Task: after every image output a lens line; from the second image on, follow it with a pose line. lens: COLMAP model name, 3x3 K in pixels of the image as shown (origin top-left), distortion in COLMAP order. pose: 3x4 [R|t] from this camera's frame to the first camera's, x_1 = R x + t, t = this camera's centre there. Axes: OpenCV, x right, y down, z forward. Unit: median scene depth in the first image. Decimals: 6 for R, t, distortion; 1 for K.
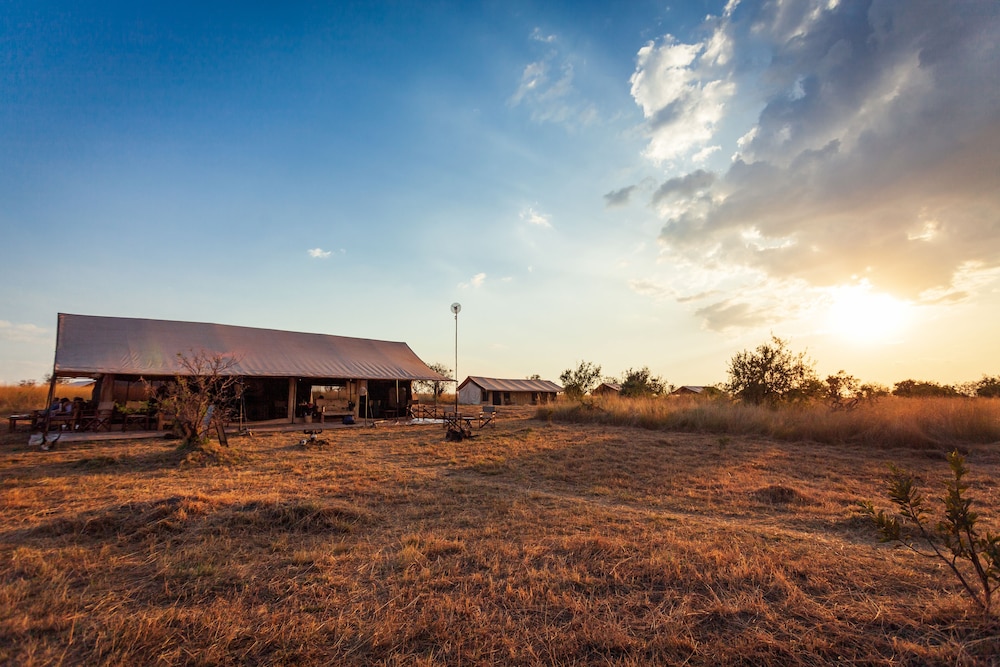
lens RADIAL K [[496.0, 0, 500.0], [0, 496.0, 333.5], [0, 0, 1]] dist [-0.002399, -0.000199]
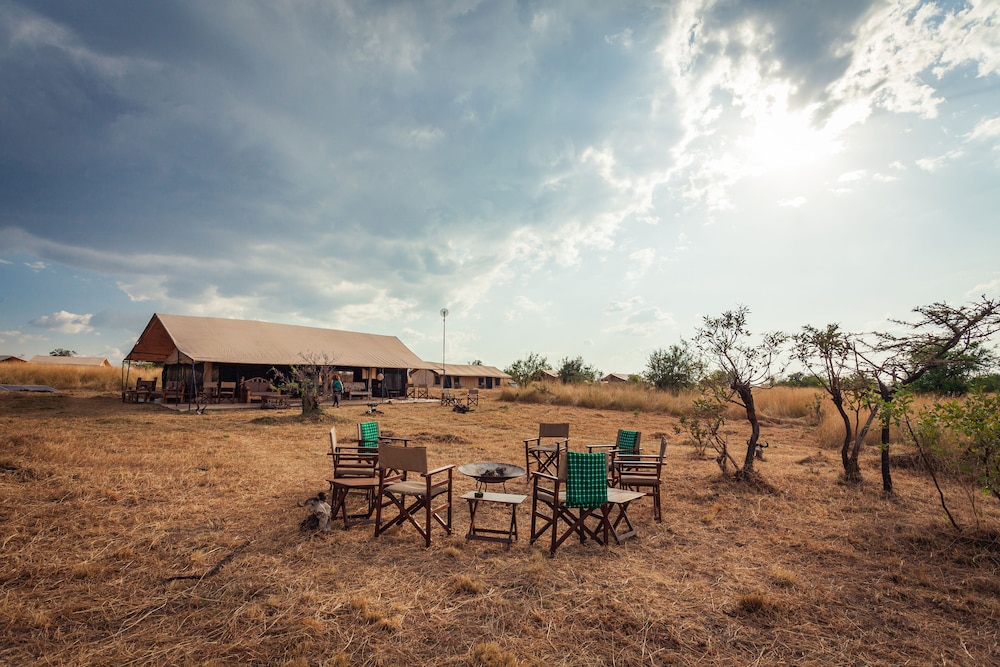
lens RADIAL K [[496.0, 0, 500.0], [0, 496.0, 333.5], [0, 0, 1]] dist [-0.002399, -0.000199]
pose [[0.990924, 0.031068, 0.130787, -0.079493], [-0.035332, 0.998913, 0.030402, -0.029333], [-0.129700, -0.034747, 0.990944, -0.202532]]
